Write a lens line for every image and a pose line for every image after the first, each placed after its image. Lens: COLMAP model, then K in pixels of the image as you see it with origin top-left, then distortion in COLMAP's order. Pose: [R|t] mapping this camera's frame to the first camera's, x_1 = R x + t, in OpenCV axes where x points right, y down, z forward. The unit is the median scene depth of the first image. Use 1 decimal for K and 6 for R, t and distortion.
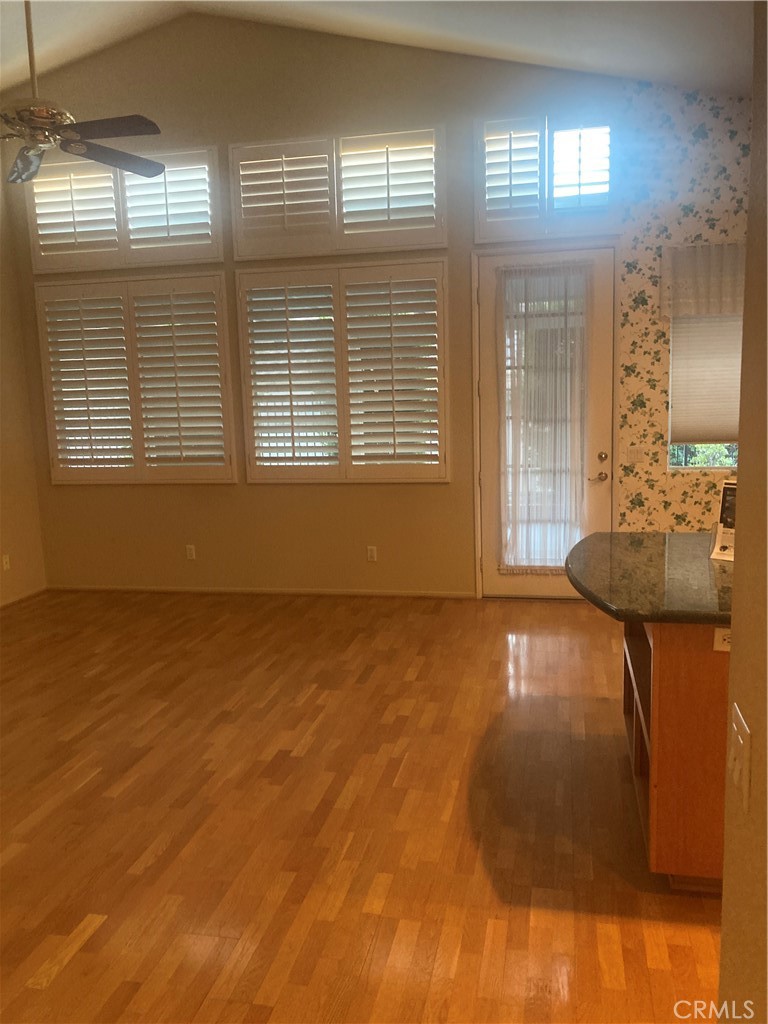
lens RADIAL K [[843.3, 0, 383.1], [0, 843.3, 528.2], [0, 0, 1]] dist [0.049424, -0.001782]
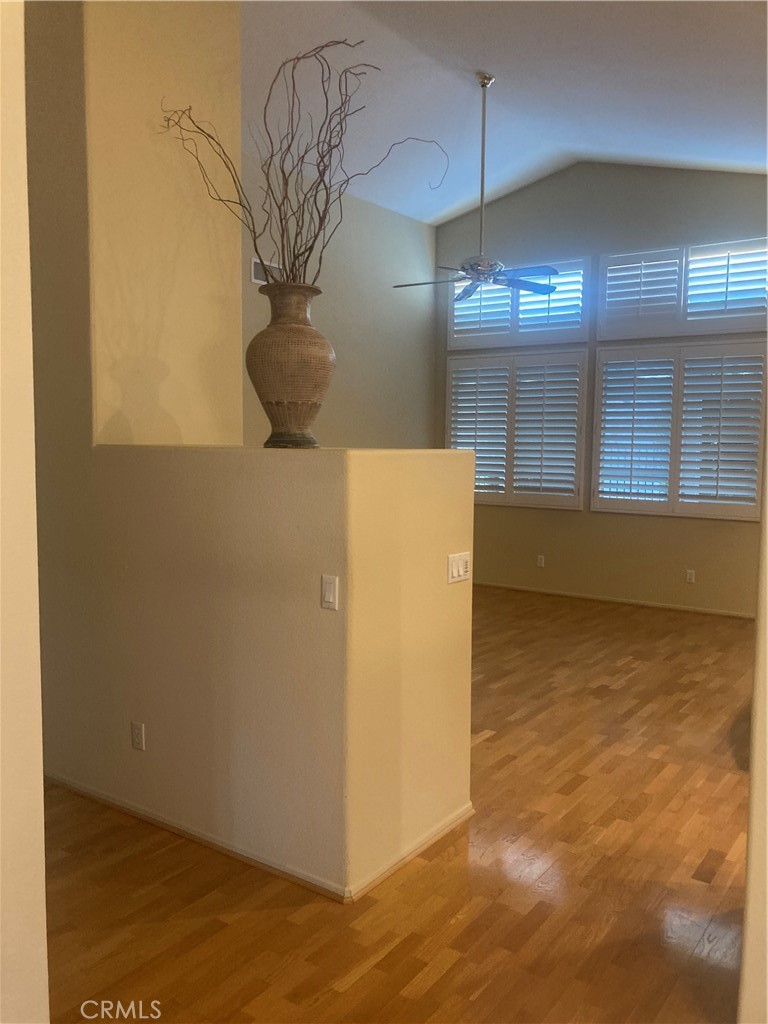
lens RADIAL K [[840.5, 0, 352.0], [0, 840.5, 513.2], [0, 0, 1]] dist [0.007294, -0.114551]
pose [[0.907174, 0.075712, -0.413888, 0.054280], [-0.103194, 0.993669, -0.044415, 0.064314], [0.407905, 0.083003, 0.909244, -0.435511]]
